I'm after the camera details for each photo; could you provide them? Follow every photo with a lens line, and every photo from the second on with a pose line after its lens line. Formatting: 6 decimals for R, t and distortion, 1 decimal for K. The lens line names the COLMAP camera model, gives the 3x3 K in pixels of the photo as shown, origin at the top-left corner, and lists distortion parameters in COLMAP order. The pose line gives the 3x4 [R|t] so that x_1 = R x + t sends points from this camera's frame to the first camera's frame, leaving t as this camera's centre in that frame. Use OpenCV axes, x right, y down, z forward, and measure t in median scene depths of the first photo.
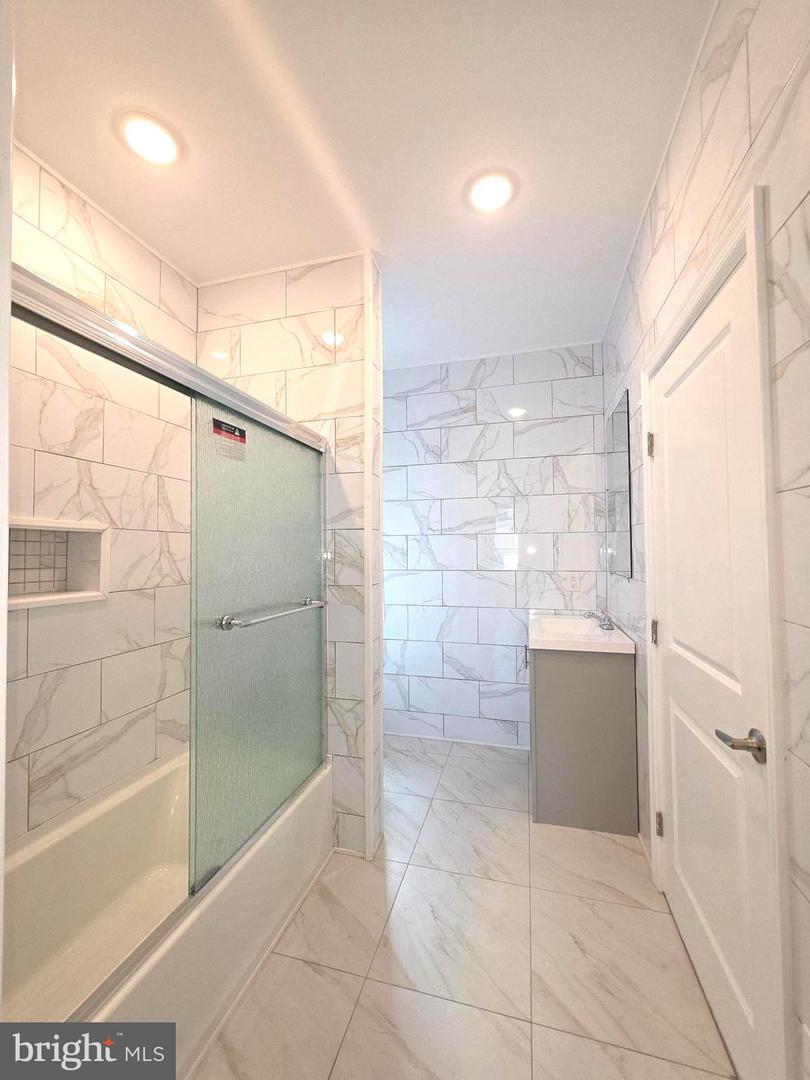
lens RADIAL K [[439.2, 0, 407.2], [0, 439.2, 540.7], [0, 0, 1]] dist [0.001913, 0.000516]
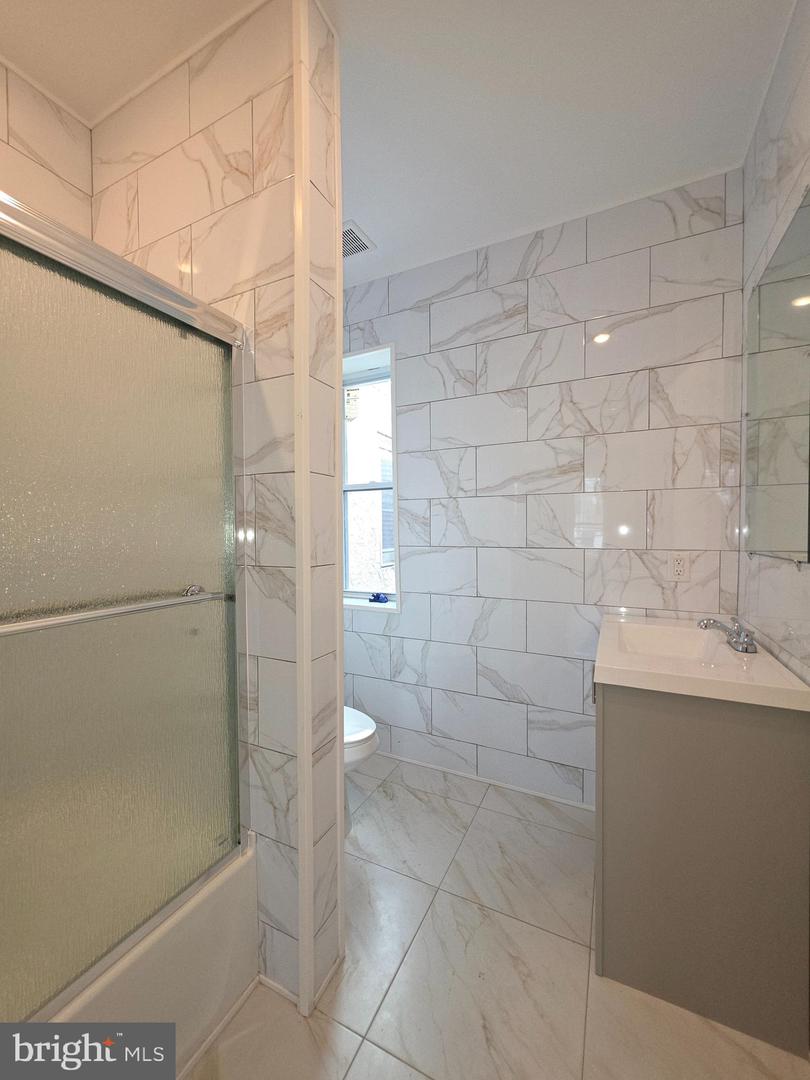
lens RADIAL K [[439.2, 0, 407.2], [0, 439.2, 540.7], [0, 0, 1]] dist [0.001913, 0.000516]
pose [[0.982798, 0.007883, -0.184515, 0.108464], [0.000555, 0.998958, 0.045634, 0.026820], [0.184682, -0.044951, 0.981770, 0.303219]]
